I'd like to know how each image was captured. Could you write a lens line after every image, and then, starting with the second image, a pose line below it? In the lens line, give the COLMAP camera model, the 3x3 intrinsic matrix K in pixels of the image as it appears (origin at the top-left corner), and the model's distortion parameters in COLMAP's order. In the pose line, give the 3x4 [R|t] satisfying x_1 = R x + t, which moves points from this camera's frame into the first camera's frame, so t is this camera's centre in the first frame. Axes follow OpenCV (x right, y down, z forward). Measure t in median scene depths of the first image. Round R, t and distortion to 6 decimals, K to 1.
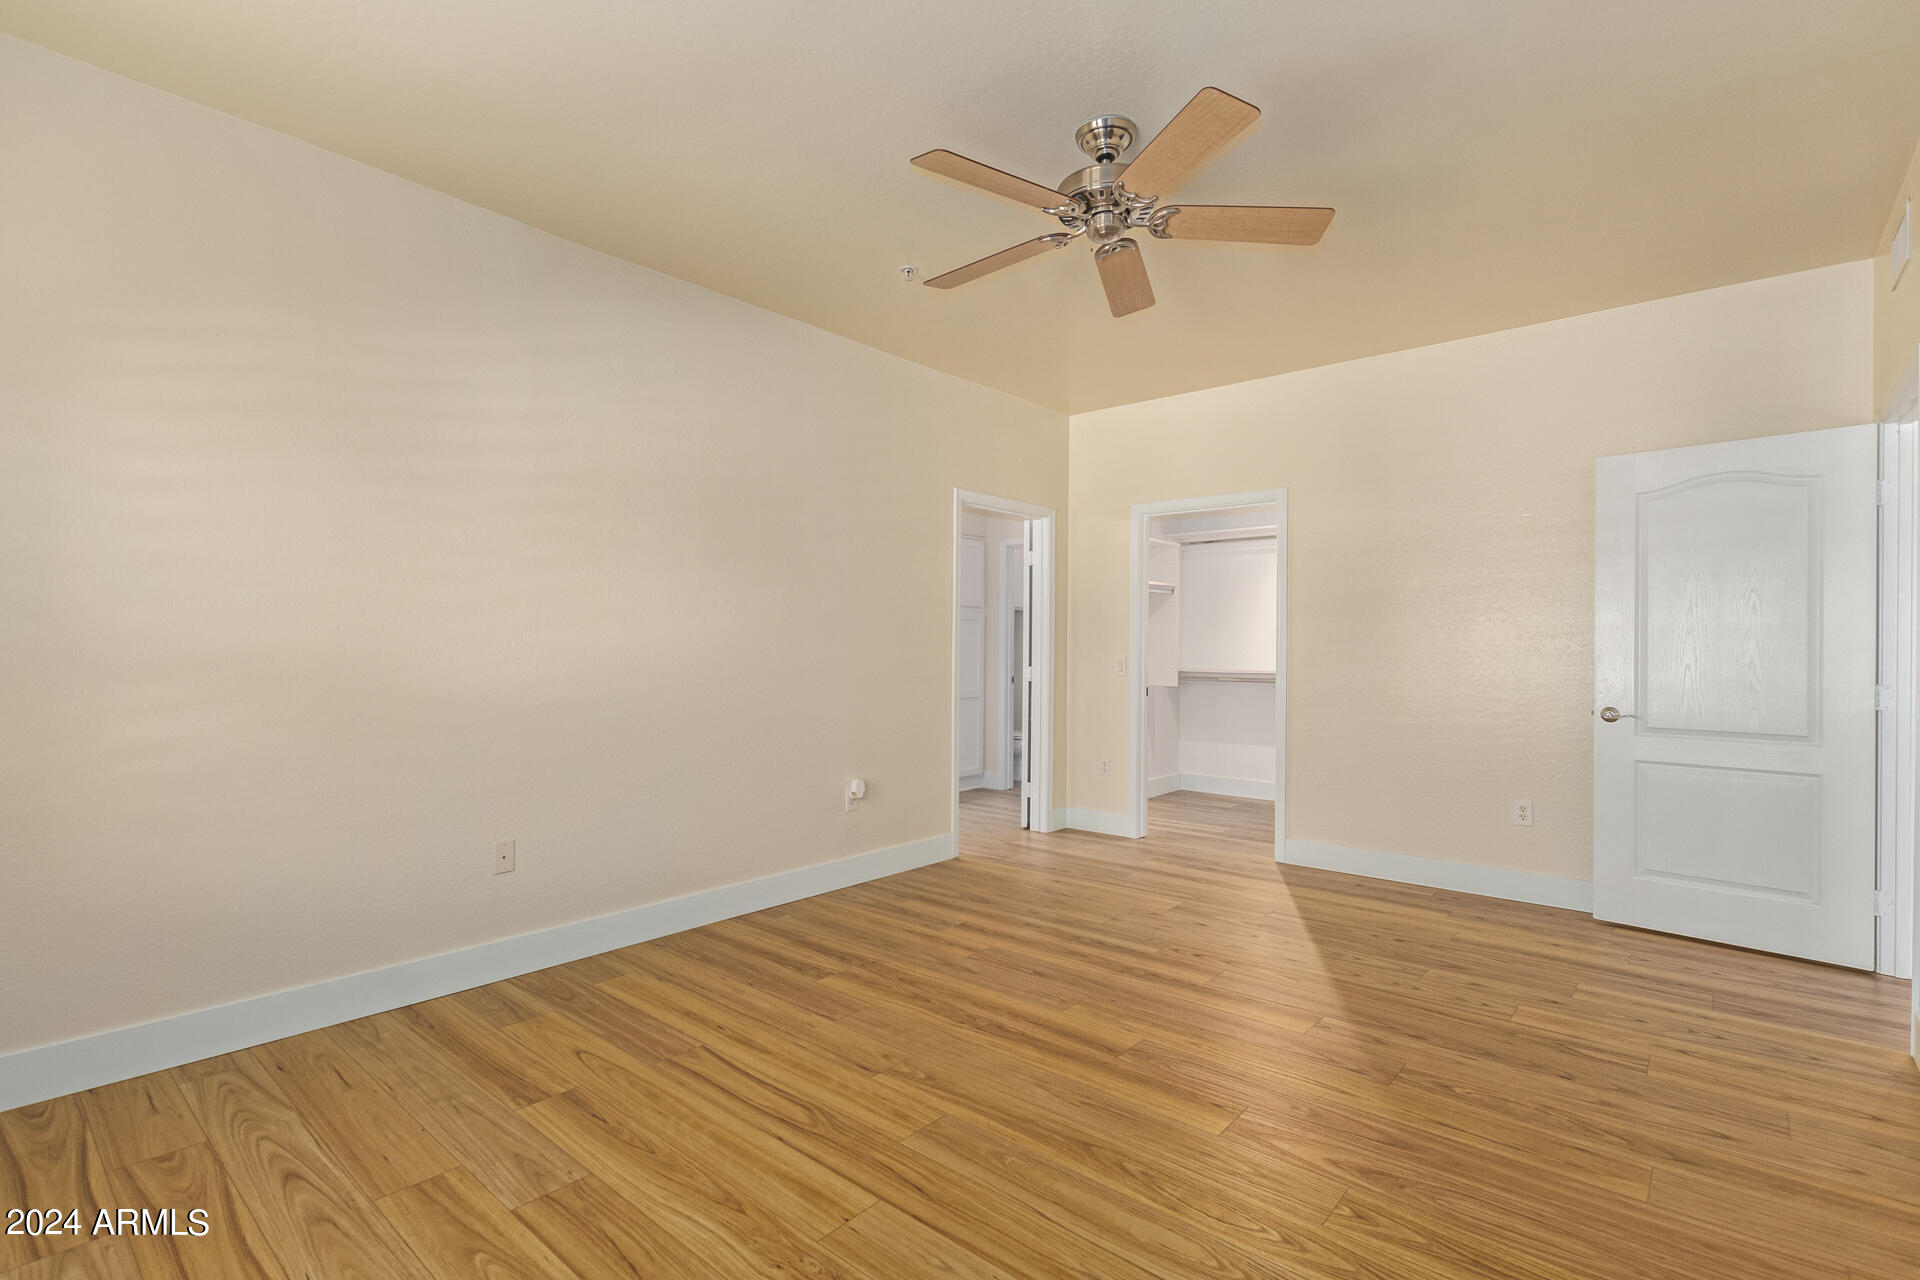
lens RADIAL K [[894.2, 0, 960.3], [0, 894.2, 644.8], [0, 0, 1]] dist [0.000353, -0.000290]
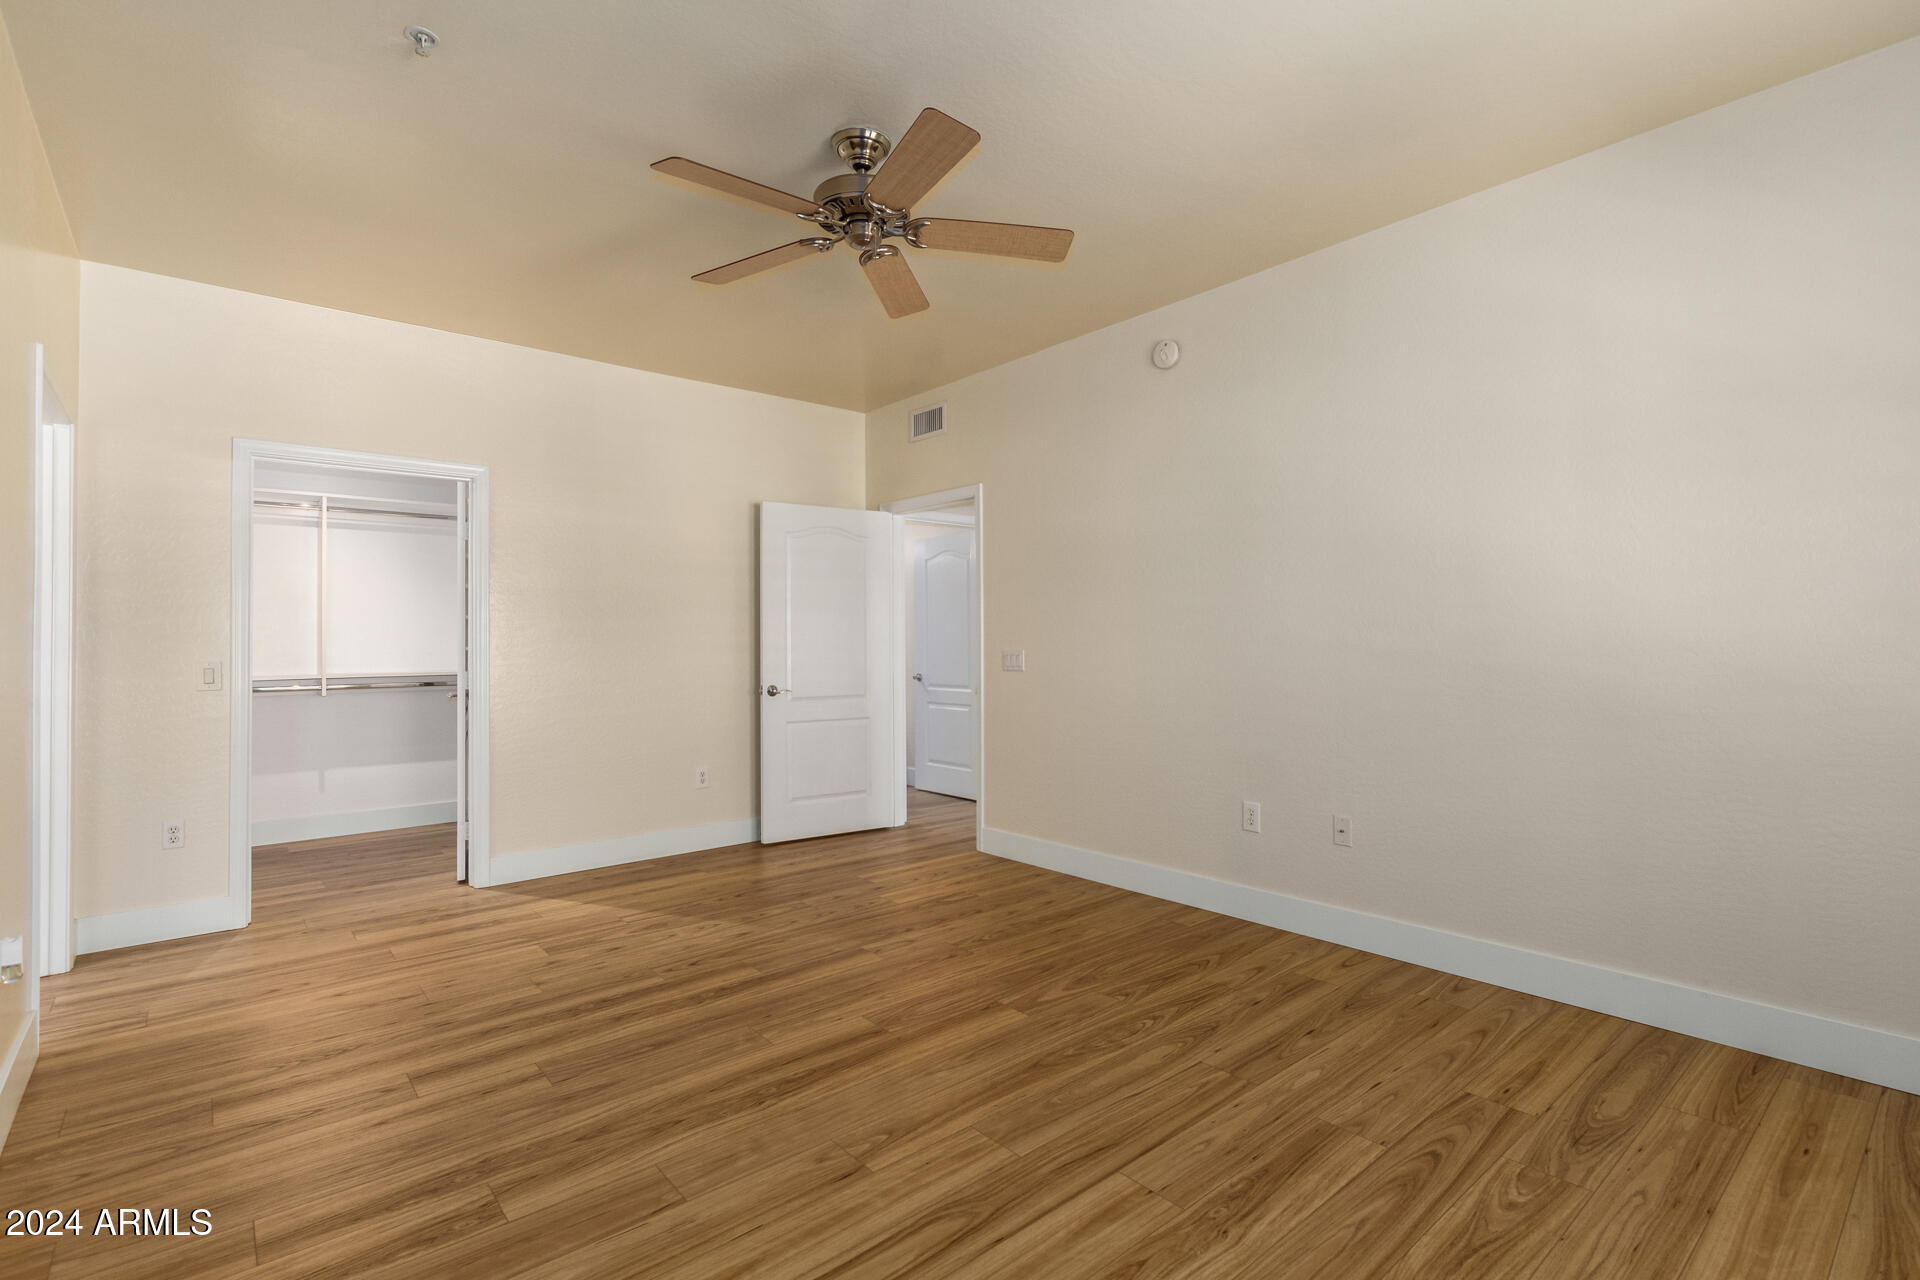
lens RADIAL K [[894.2, 0, 960.3], [0, 894.2, 632.5], [0, 0, 1]] dist [0.000353, -0.000290]
pose [[0.145913, 0.004673, 0.989286, -0.780442], [0.006115, 0.999965, -0.005625, -0.001774], [-0.989278, 0.006871, 0.145880, 0.695955]]
